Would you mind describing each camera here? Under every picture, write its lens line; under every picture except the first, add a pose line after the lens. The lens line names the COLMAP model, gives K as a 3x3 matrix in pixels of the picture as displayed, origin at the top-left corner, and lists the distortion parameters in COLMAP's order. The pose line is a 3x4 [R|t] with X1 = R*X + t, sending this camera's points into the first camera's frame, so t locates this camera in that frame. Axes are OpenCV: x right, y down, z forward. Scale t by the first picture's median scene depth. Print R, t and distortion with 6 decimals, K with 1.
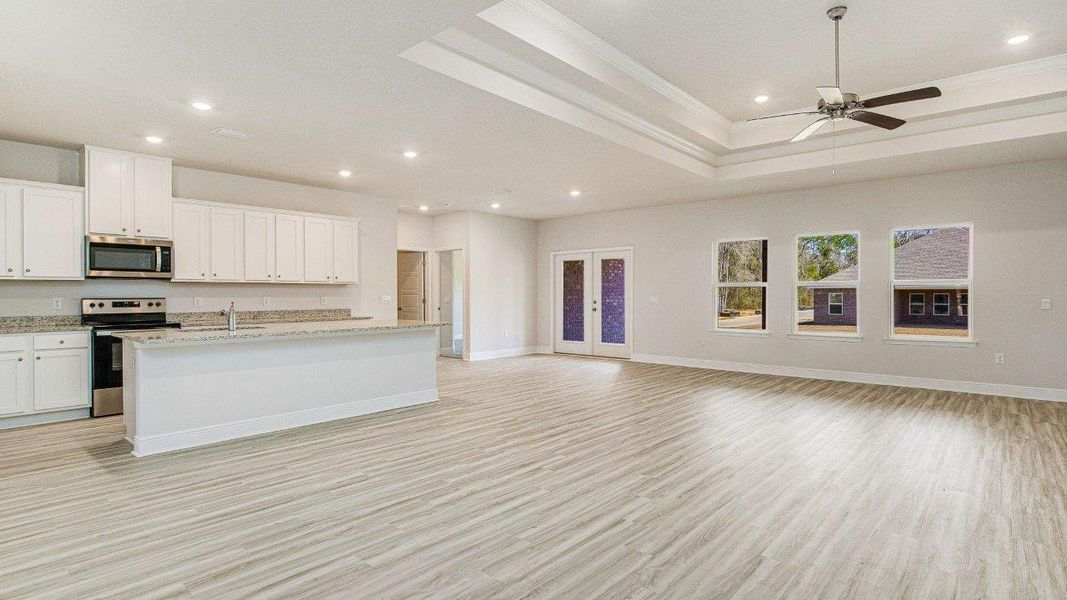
lens RADIAL K [[526.4, 0, 531.0], [0, 526.4, 293.0], [0, 0, 1]] dist [-0.017212, -0.000141]
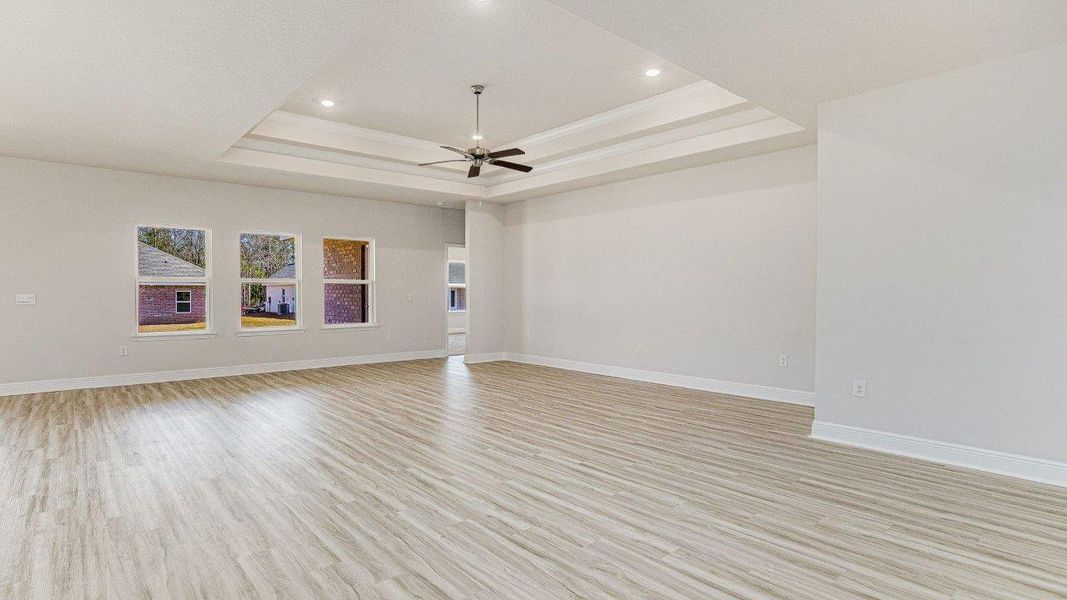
lens RADIAL K [[526.4, 0, 531.8], [0, 526.4, 304.5], [0, 0, 1]] dist [-0.017212, -0.000141]
pose [[0.136945, -0.018169, 0.990412, -0.862851], [-0.007770, 0.999781, 0.019415, 0.008990], [-0.990548, -0.010354, 0.136774, 0.722315]]
